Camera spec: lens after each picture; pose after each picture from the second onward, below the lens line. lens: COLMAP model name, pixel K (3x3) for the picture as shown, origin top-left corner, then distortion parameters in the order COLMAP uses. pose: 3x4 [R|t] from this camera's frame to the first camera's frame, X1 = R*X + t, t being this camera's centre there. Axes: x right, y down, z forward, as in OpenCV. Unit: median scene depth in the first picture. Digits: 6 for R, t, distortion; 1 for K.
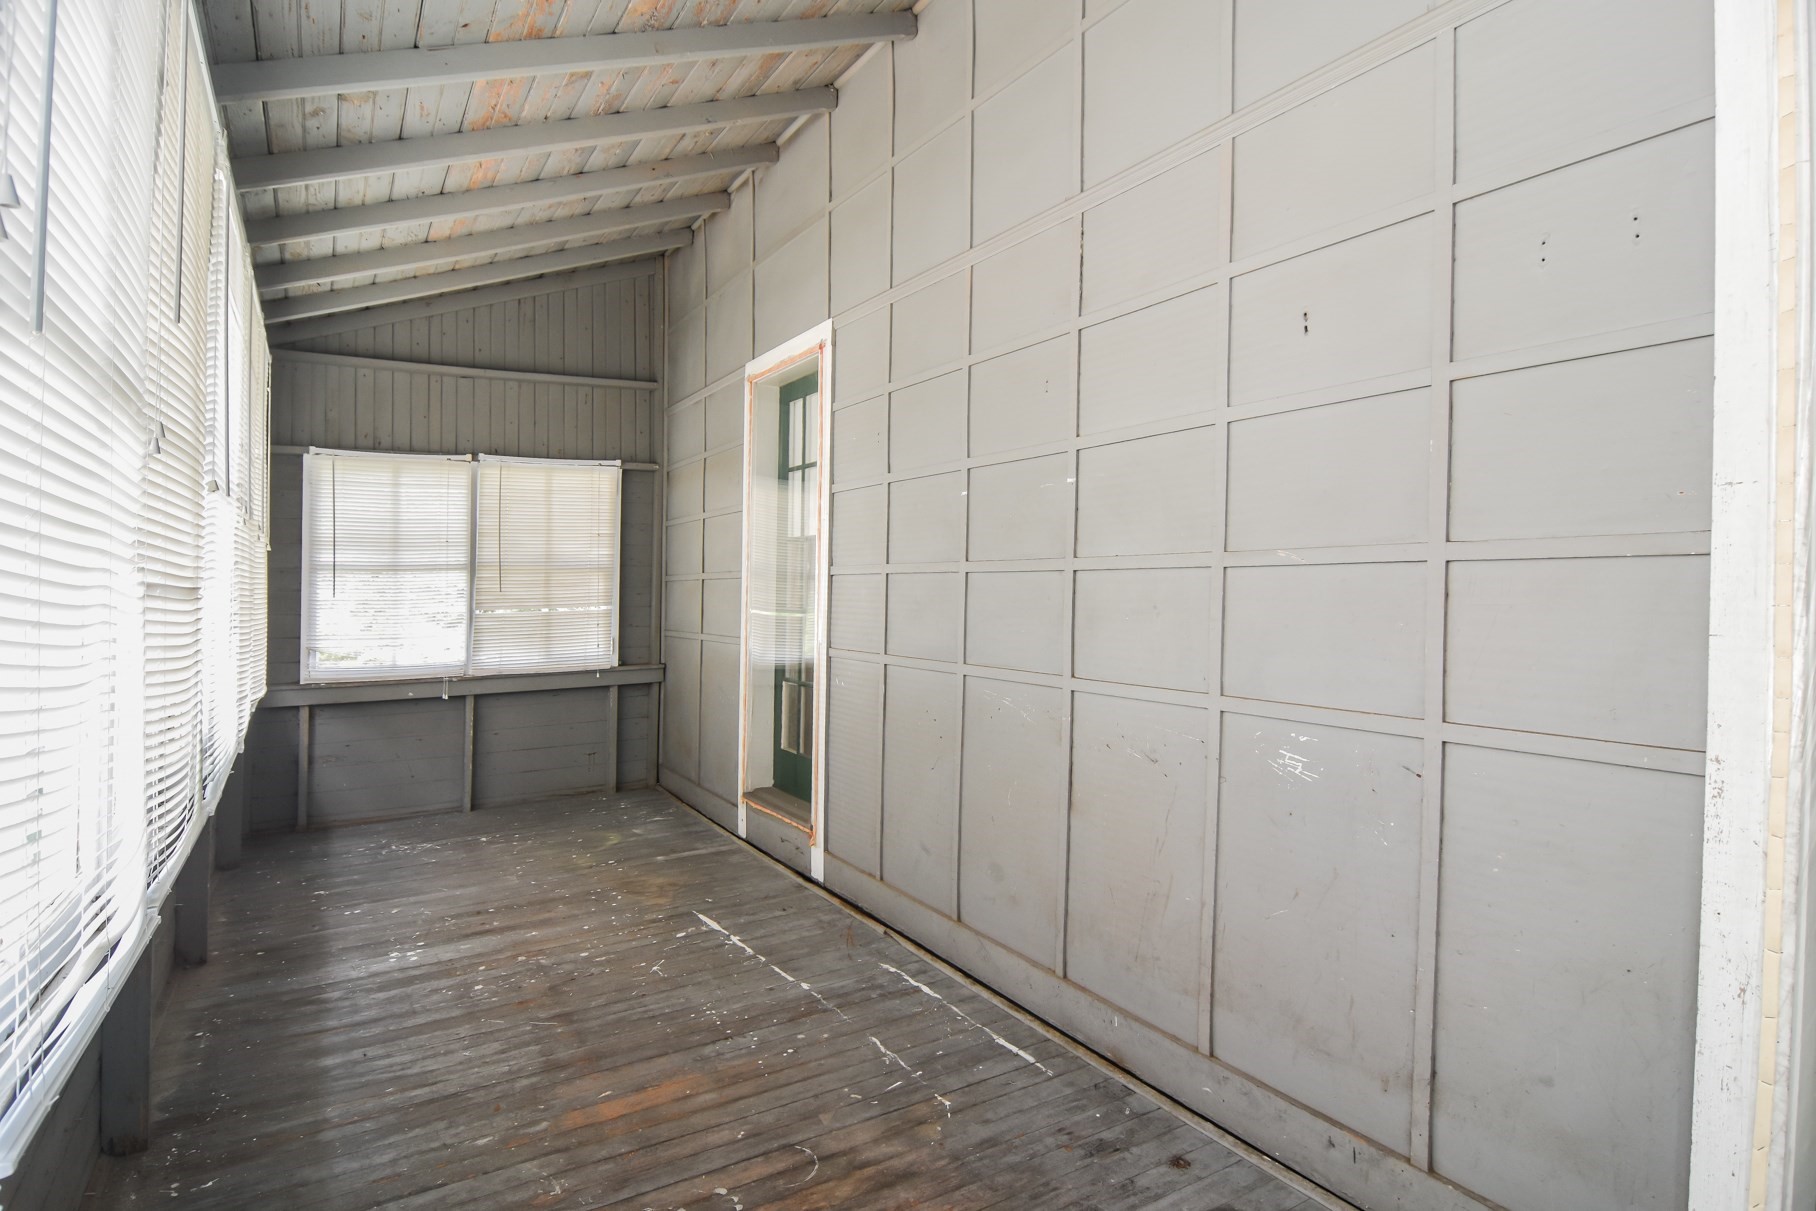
lens RADIAL K [[972.7, 0, 911.6], [0, 972.7, 605.7], [0, 0, 1]] dist [-0.006728, -0.009646]
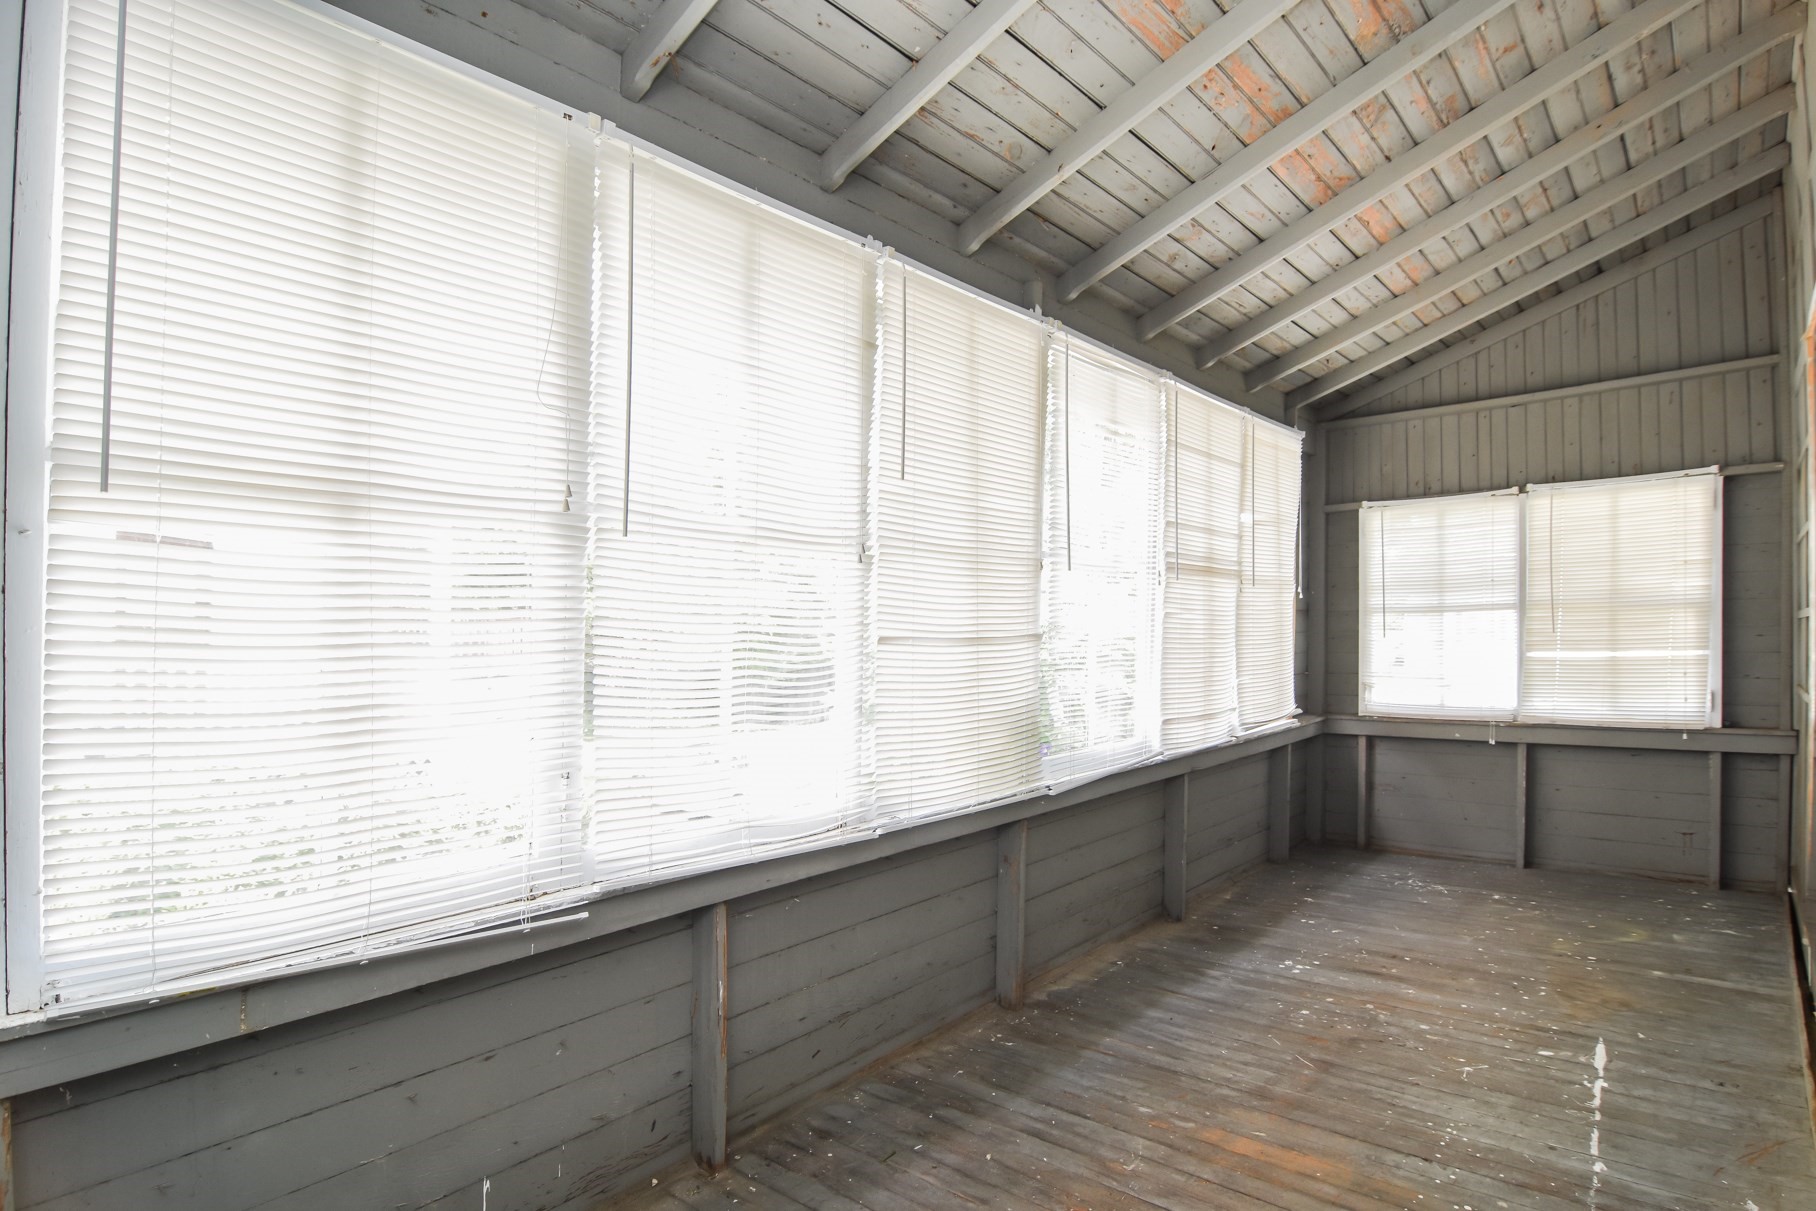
lens RADIAL K [[972.7, 0, 908.9], [0, 972.7, 606.8], [0, 0, 1]] dist [-0.006728, -0.009646]
pose [[0.319354, -0.020519, -0.947413, 0.298802], [-0.010550, 0.999627, -0.025206, -0.011407], [0.947577, 0.018045, 0.319019, 0.173810]]
